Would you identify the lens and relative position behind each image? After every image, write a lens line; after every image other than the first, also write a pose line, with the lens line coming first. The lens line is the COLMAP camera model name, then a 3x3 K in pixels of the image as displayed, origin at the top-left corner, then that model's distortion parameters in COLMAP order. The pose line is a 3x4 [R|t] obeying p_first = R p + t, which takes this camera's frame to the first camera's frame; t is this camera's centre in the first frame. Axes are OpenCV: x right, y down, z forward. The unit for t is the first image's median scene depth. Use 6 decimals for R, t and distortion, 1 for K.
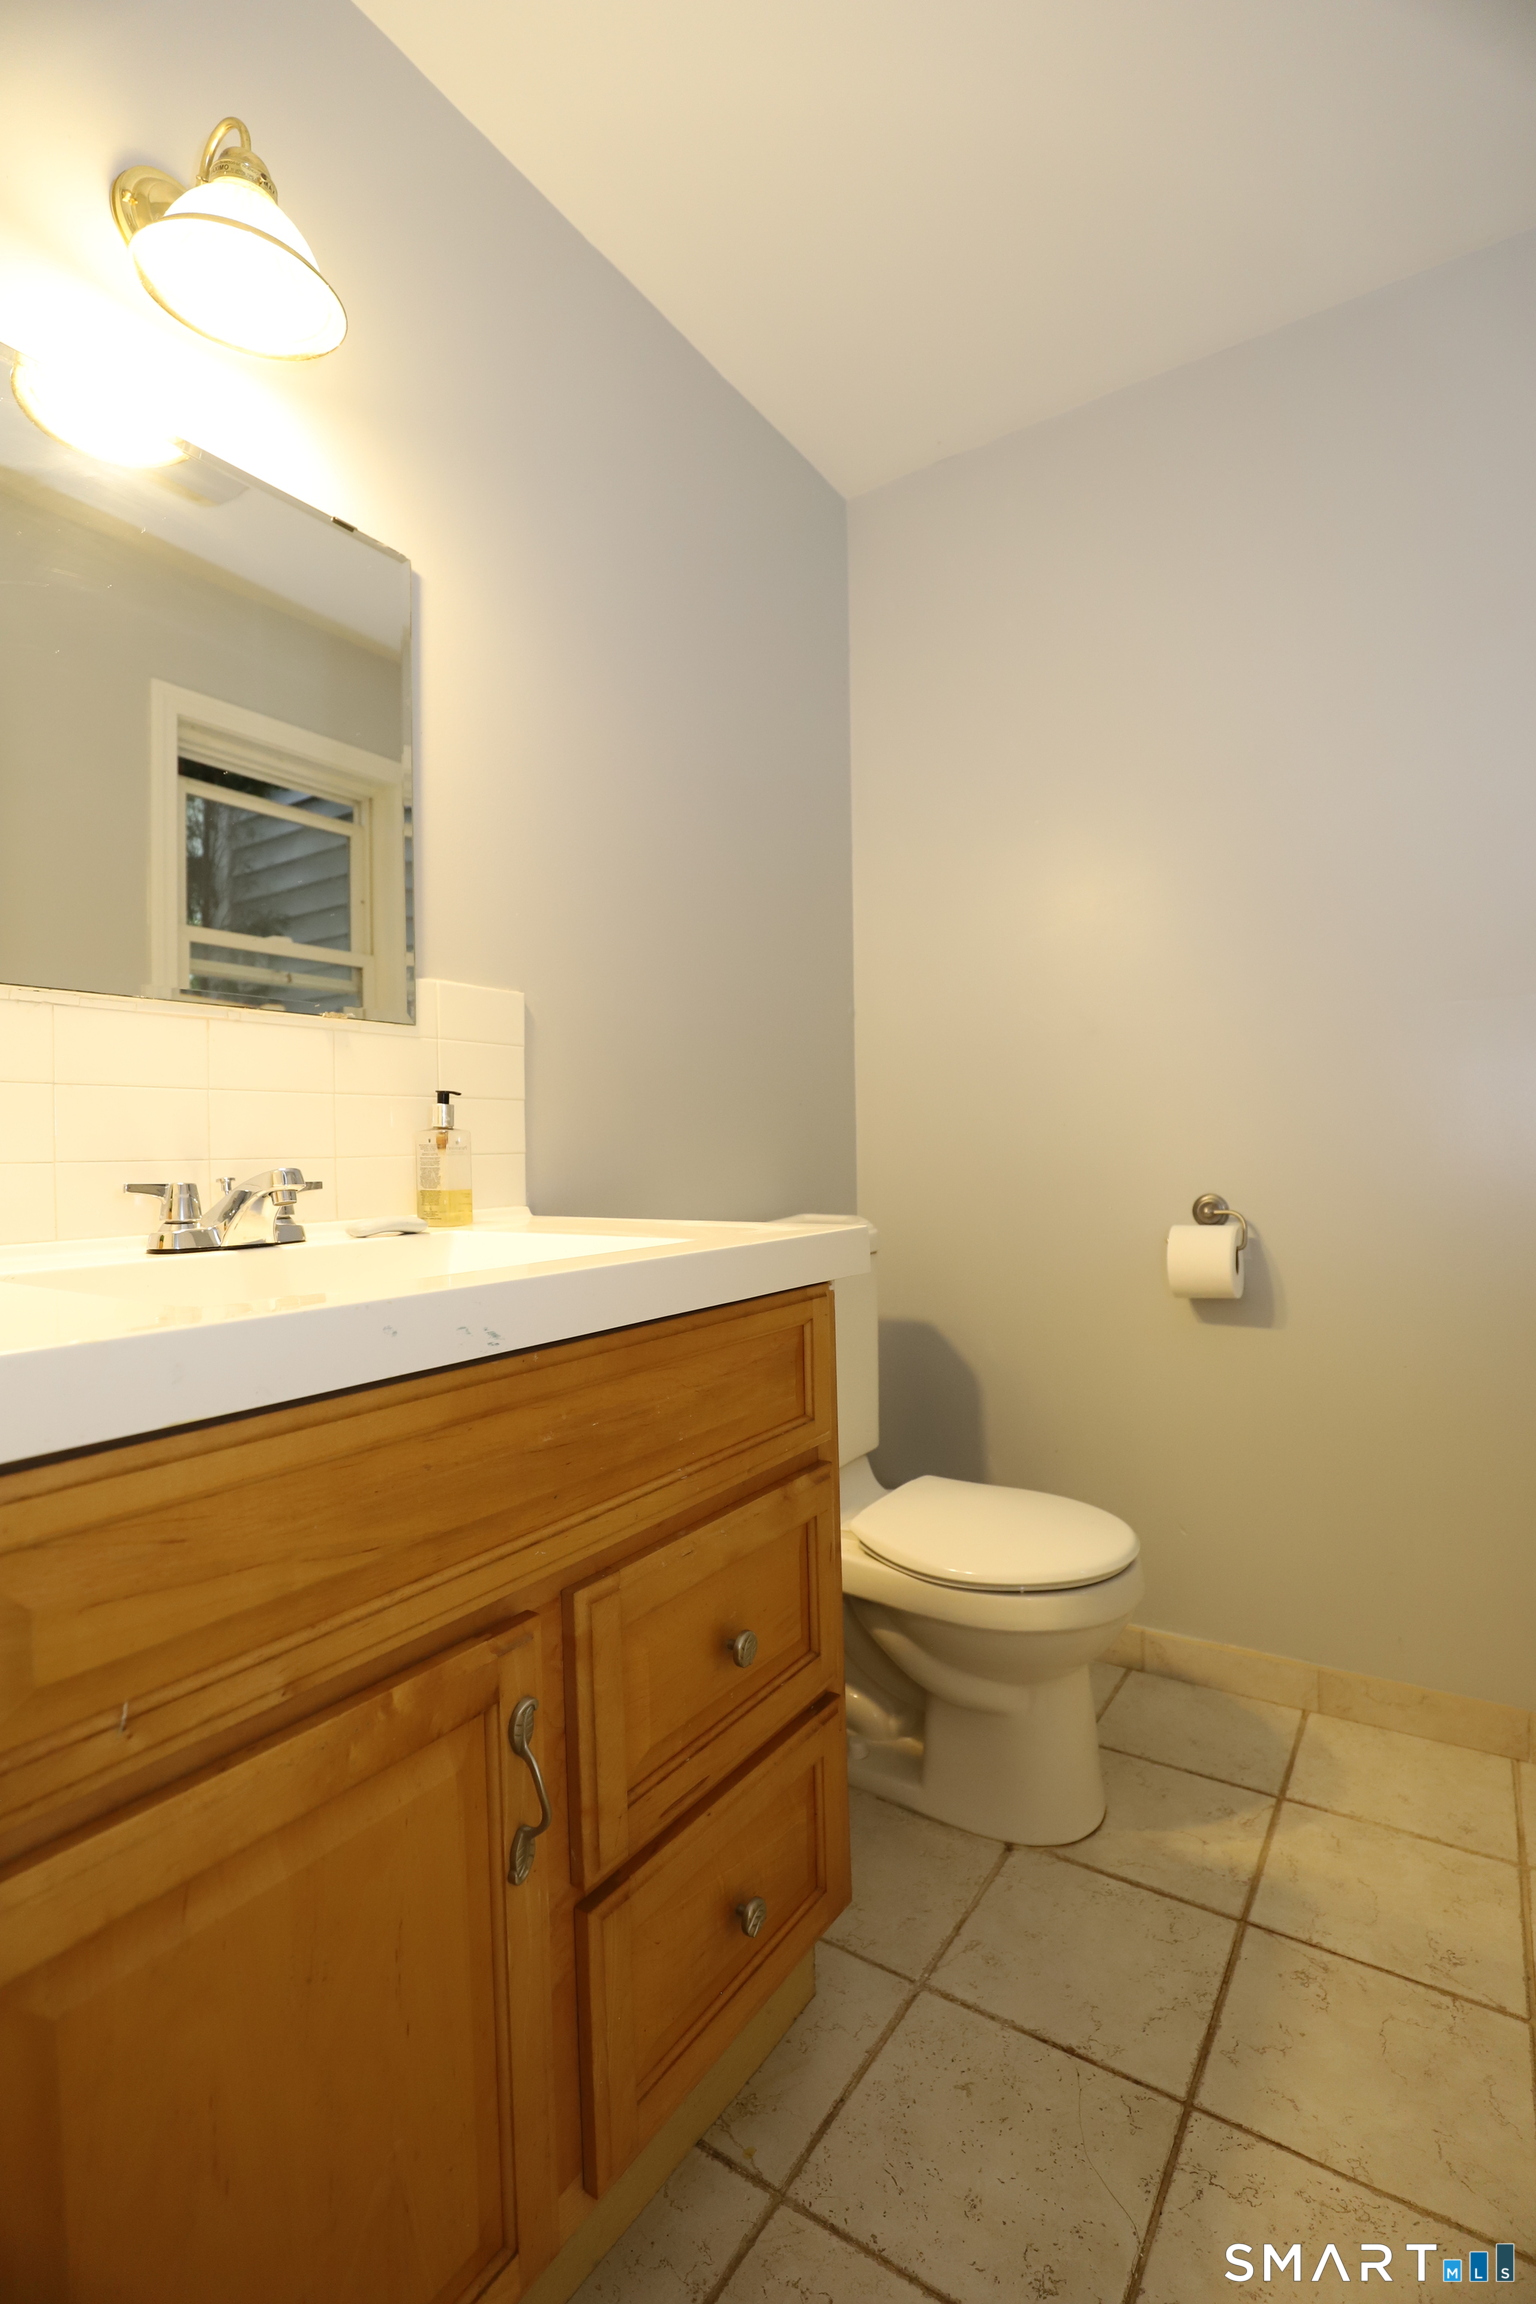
lens RADIAL K [[1059.1, 0, 763.3], [0, 1059.1, 1151.0], [0, 0, 1]] dist [0.002510, -0.001703]
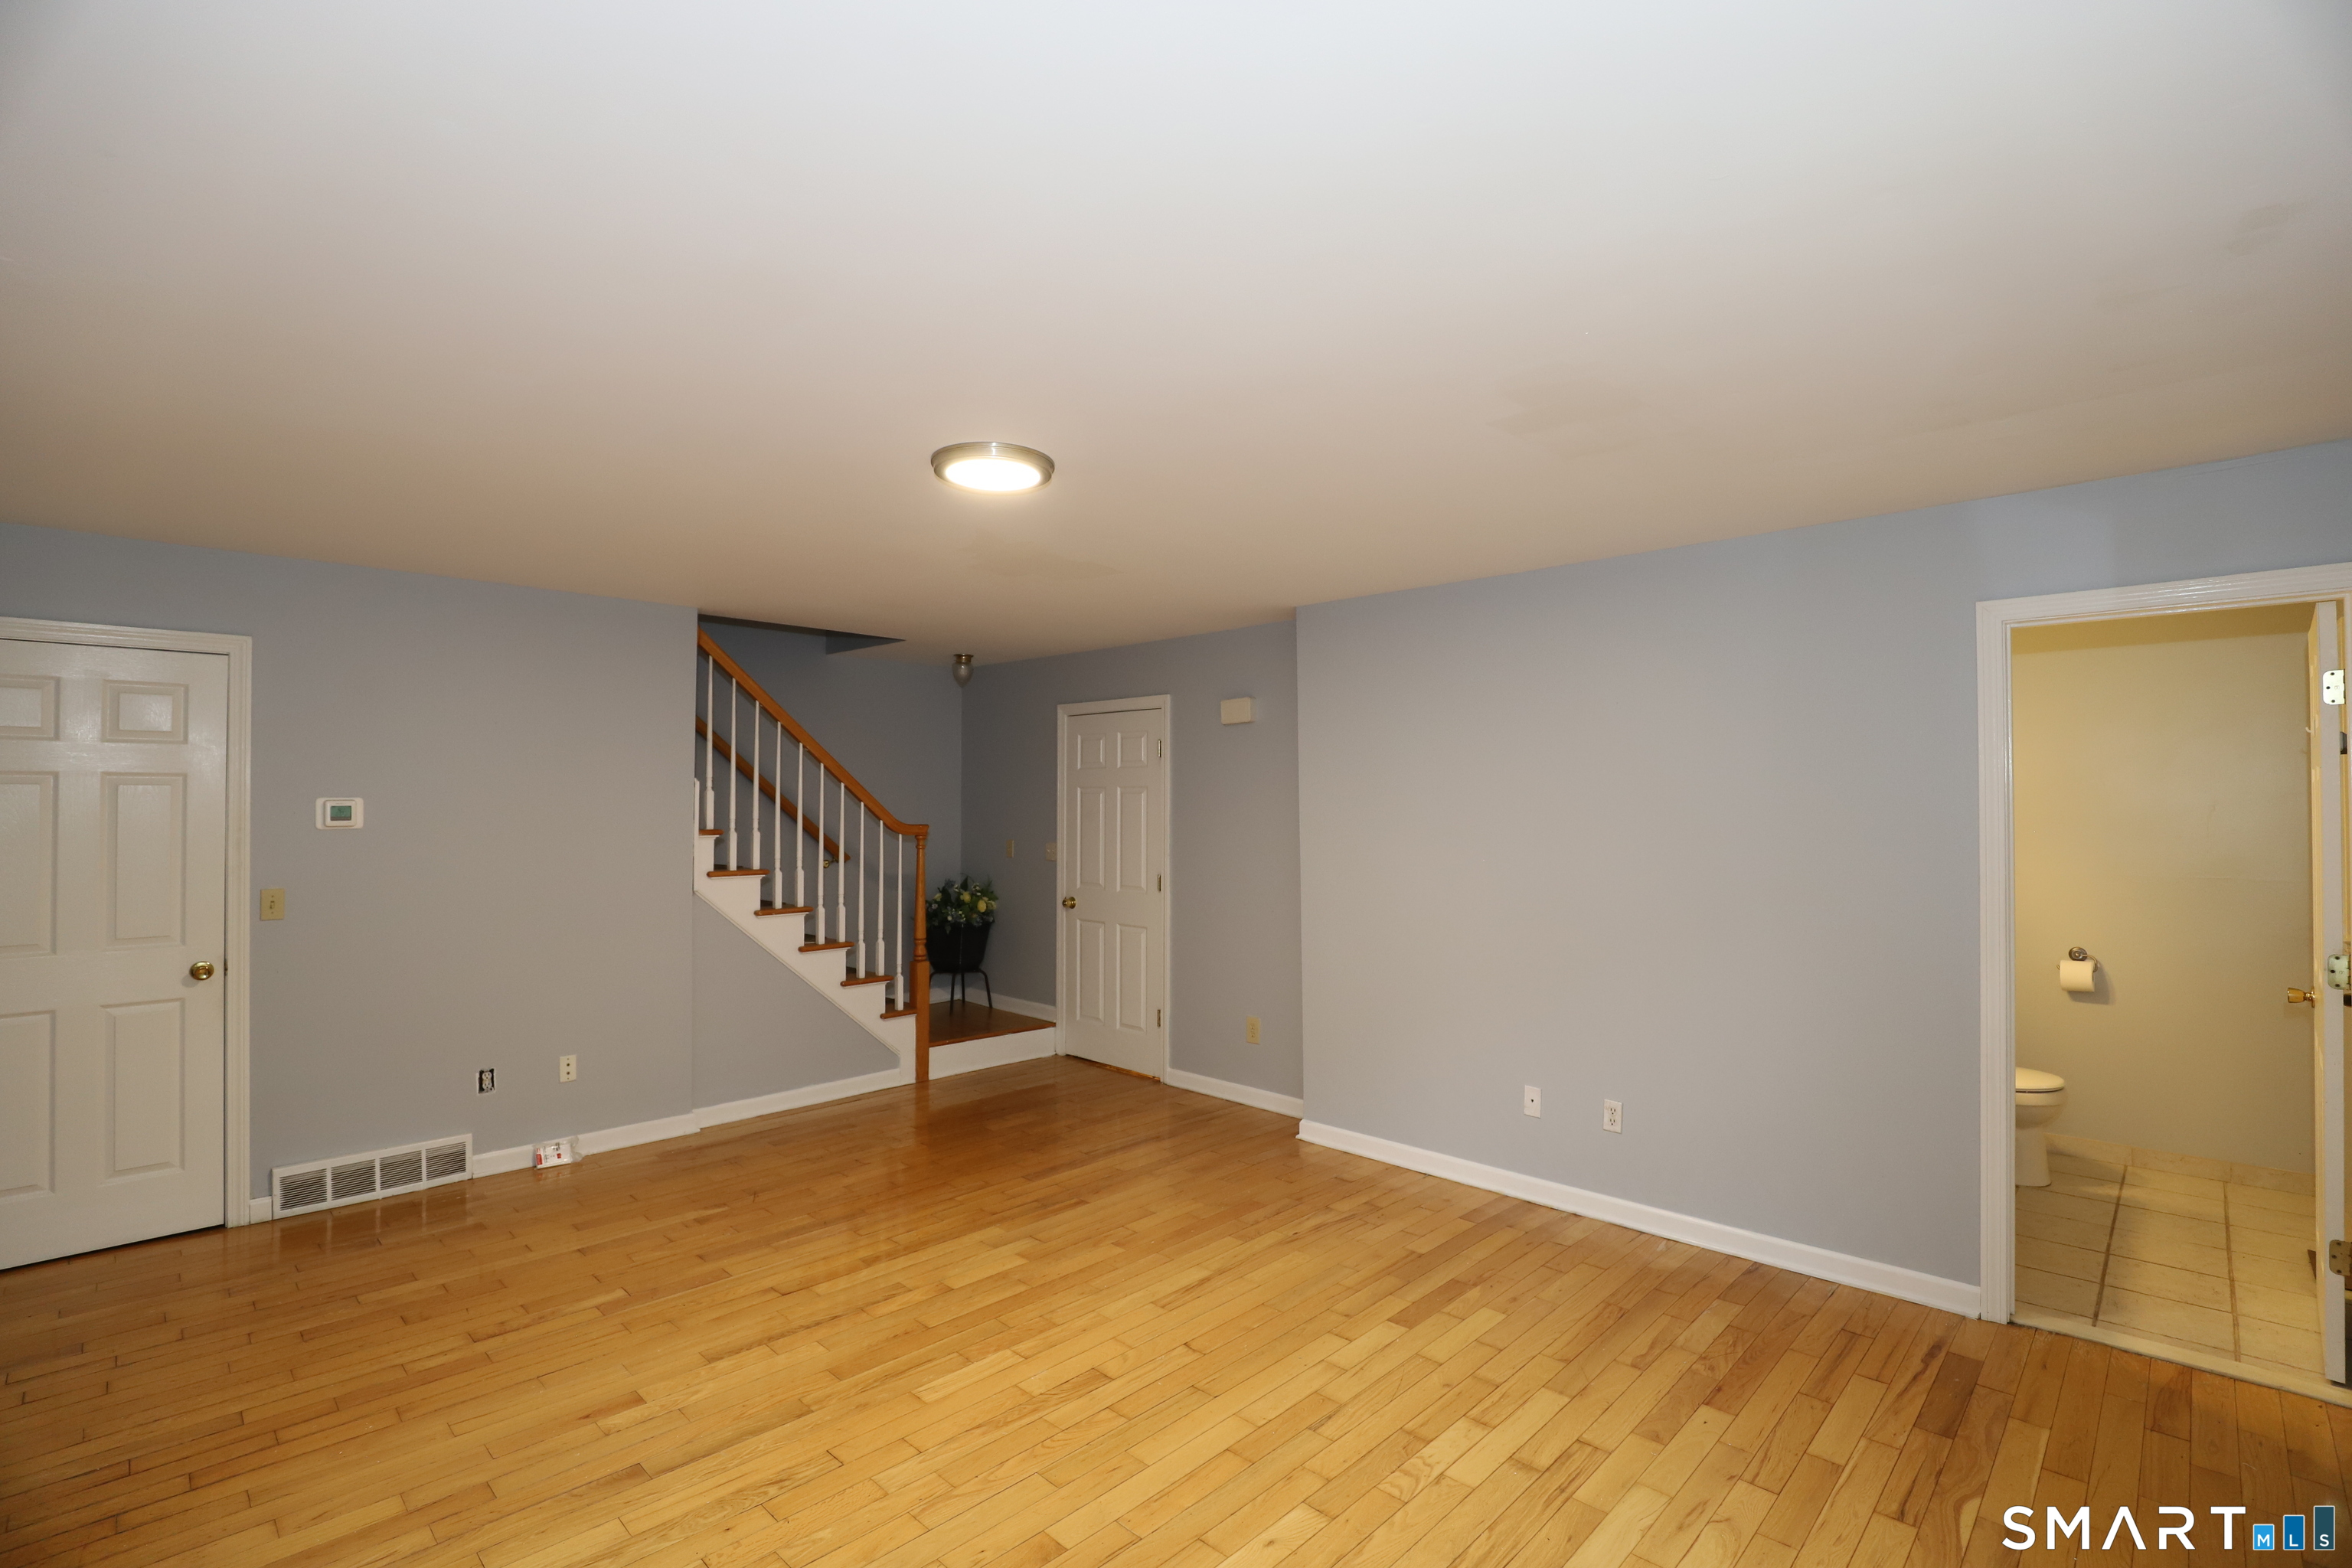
lens RADIAL K [[1081.2, 0, 1173.9], [0, 1081.2, 791.6], [0, 0, 1]] dist [0.002510, -0.001703]
pose [[0.987345, 0.003901, -0.158538, -1.231083], [-0.005898, 0.999909, -0.012133, -0.274765], [0.158476, 0.012914, 0.987278, -1.772669]]
